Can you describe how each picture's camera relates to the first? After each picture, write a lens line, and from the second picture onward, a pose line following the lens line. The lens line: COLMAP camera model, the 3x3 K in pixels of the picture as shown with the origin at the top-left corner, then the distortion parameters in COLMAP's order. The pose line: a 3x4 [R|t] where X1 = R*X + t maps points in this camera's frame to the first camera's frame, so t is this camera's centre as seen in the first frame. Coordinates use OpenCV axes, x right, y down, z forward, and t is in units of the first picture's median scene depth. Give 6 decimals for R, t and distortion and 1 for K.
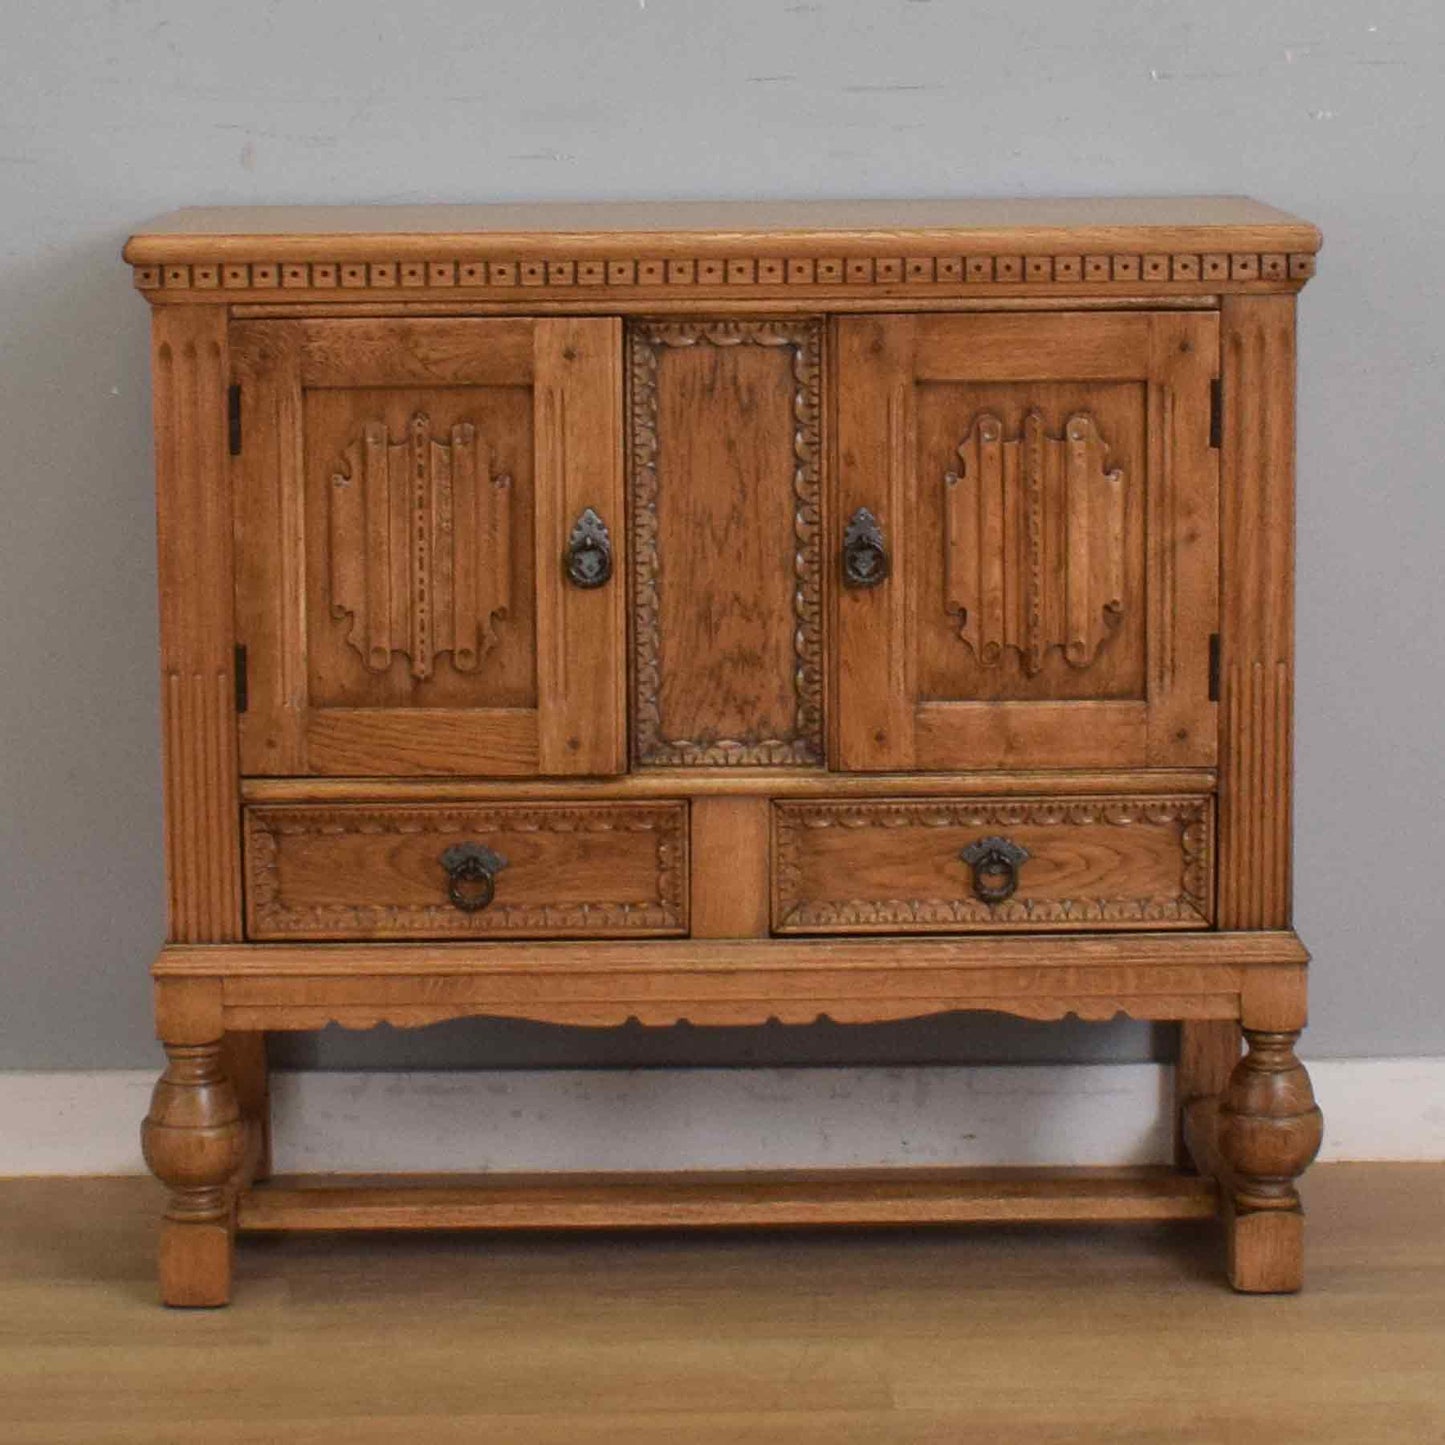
lens RADIAL K [[4543.5, 0, 720.7], [0, 4543.5, 589.4], [0, 0, 1]] dist [-0.033476, -0.097195]
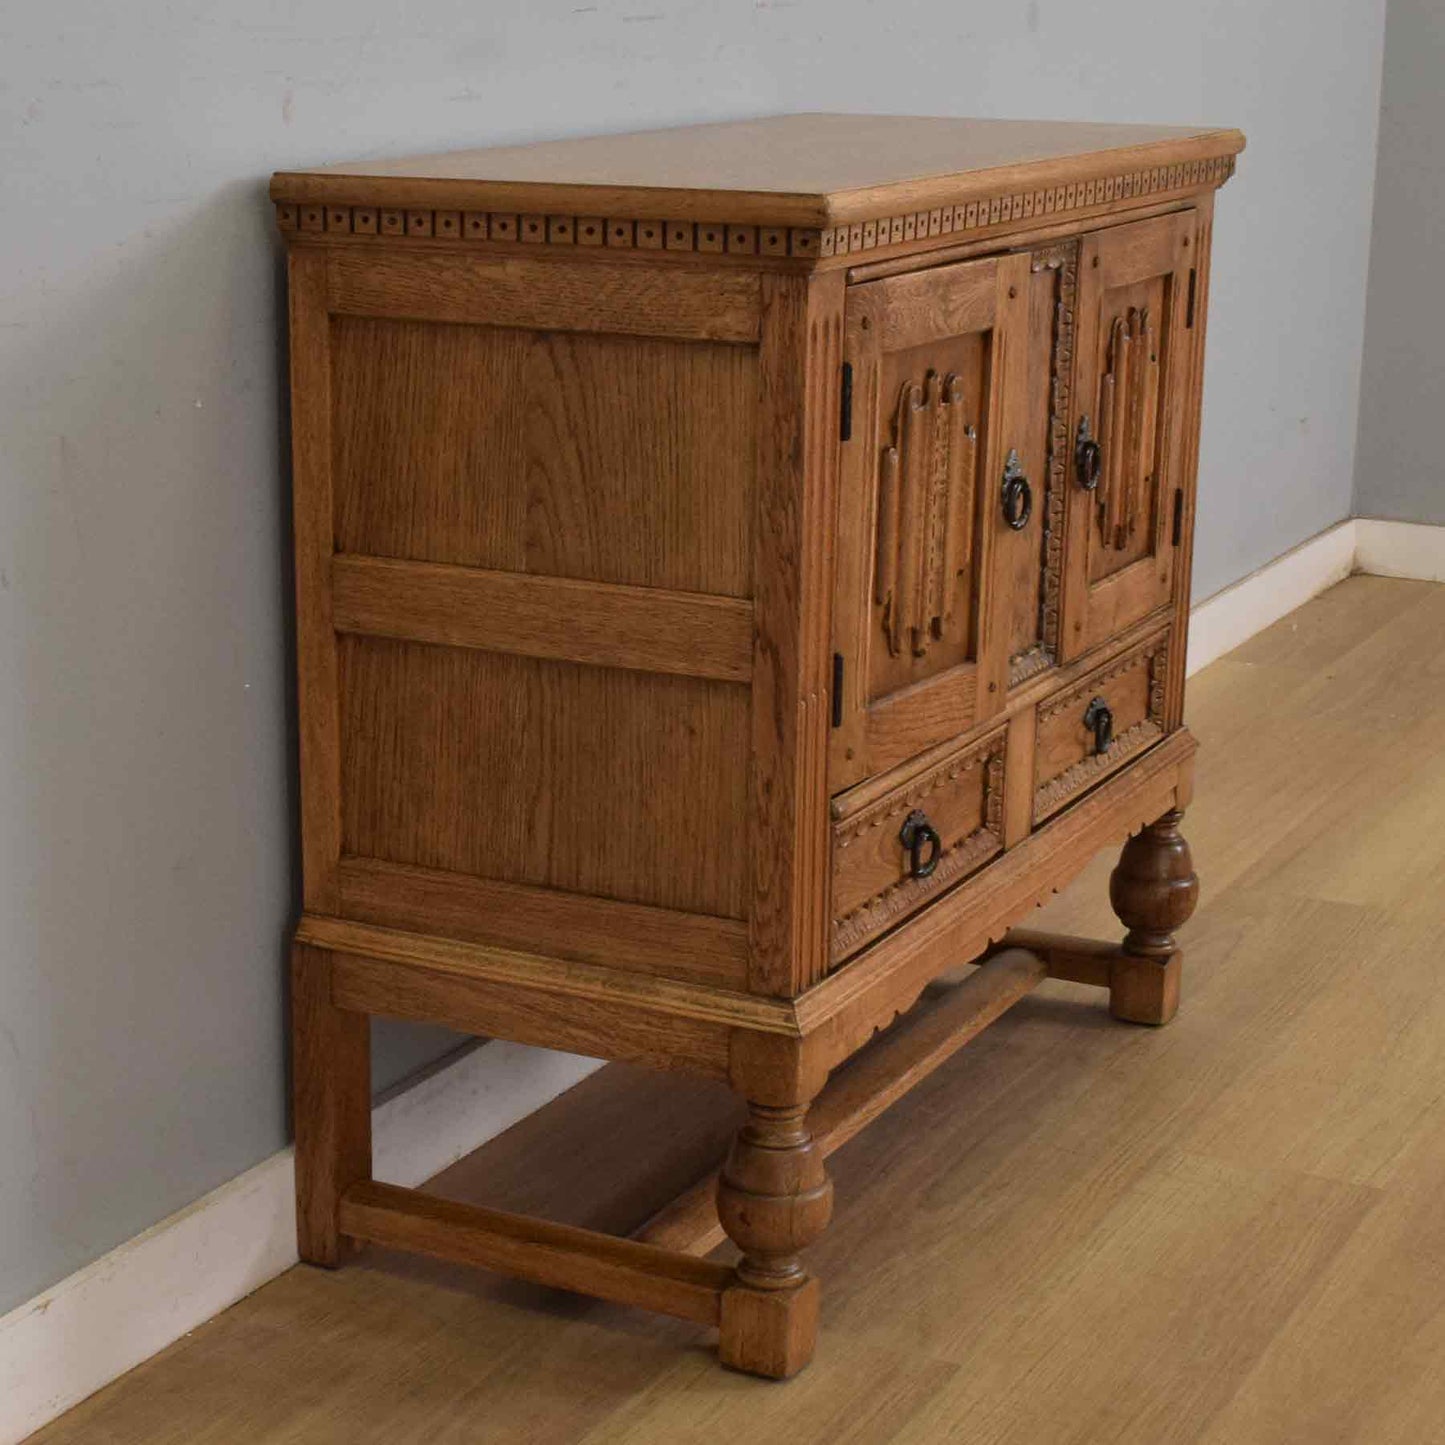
lens RADIAL K [[2935.4, 0, 517.6], [0, 2935.4, 812.2], [0, 0, 1]] dist [-0.010080, -0.295132]
pose [[0.512849, -0.231616, 0.826644, -0.619888], [0.107557, 0.972665, 0.205801, -0.082603], [-0.851714, -0.016633, 0.523742, 0.745635]]
